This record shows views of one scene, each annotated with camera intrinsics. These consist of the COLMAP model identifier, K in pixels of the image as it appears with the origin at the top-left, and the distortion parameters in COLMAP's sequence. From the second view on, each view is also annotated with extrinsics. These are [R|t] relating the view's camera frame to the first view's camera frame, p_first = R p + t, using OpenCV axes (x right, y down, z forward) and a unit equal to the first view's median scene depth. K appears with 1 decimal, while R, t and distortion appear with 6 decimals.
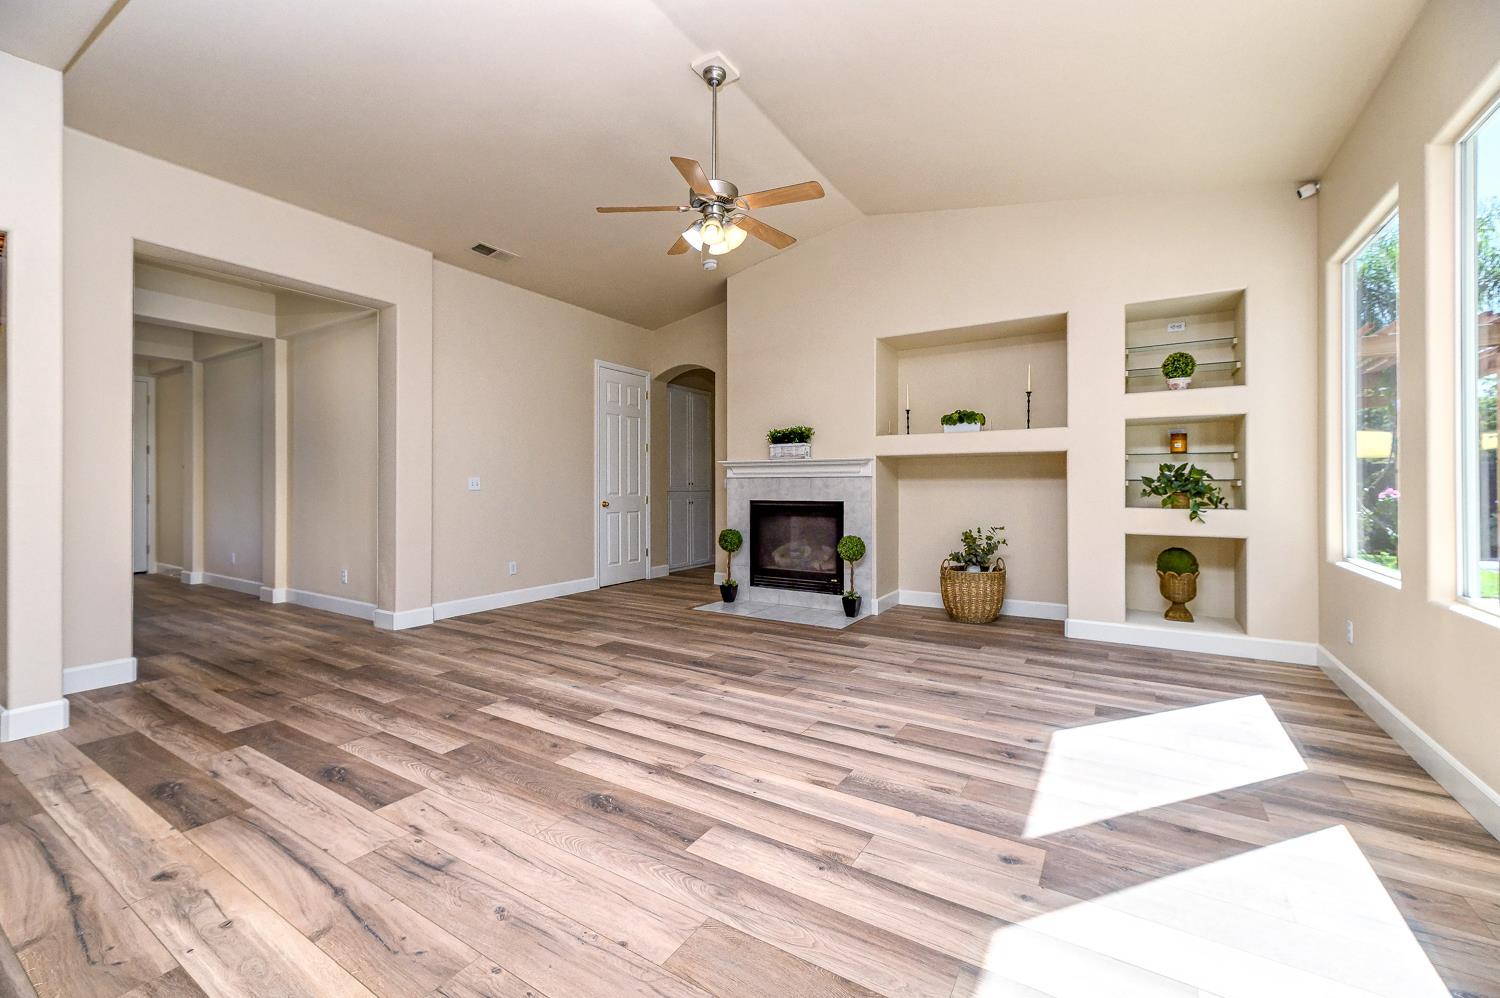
lens RADIAL K [[614.1, 0, 753.3], [0, 614.1, 489.5], [0, 0, 1]] dist [0.001977, -0.000409]
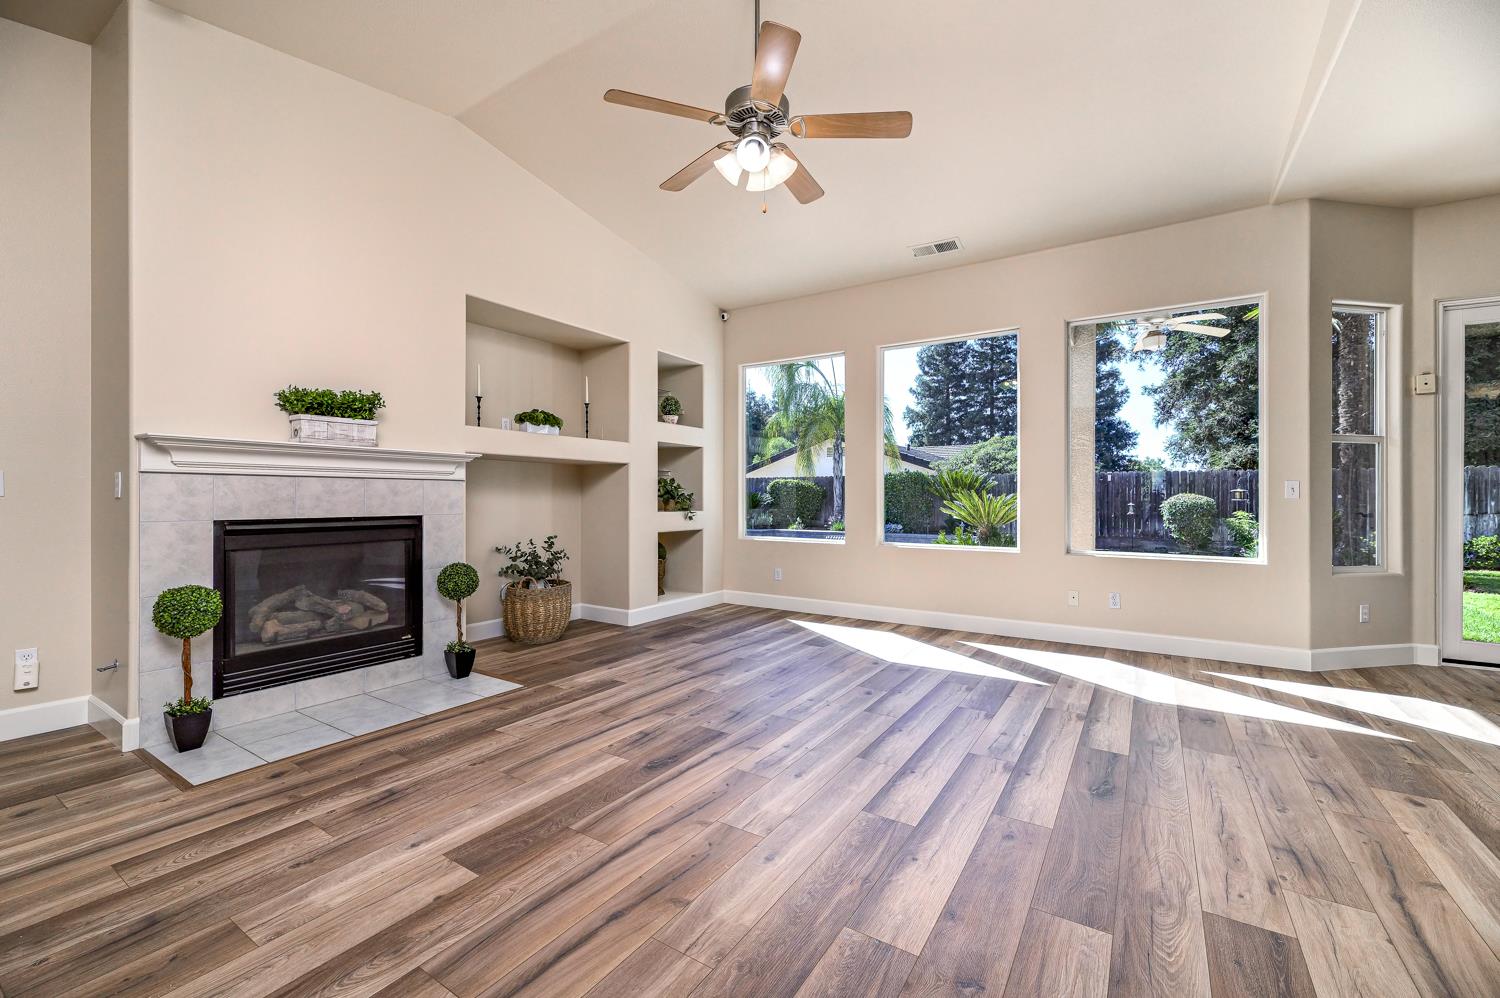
lens RADIAL K [[614.1, 0, 753.3], [0, 614.1, 489.5], [0, 0, 1]] dist [0.001977, -0.000409]
pose [[0.018604, 0.010150, 0.999775, -0.909180], [0.000895, 0.999948, -0.010169, -0.003241], [-0.999827, 0.001084, 0.018594, 1.083953]]
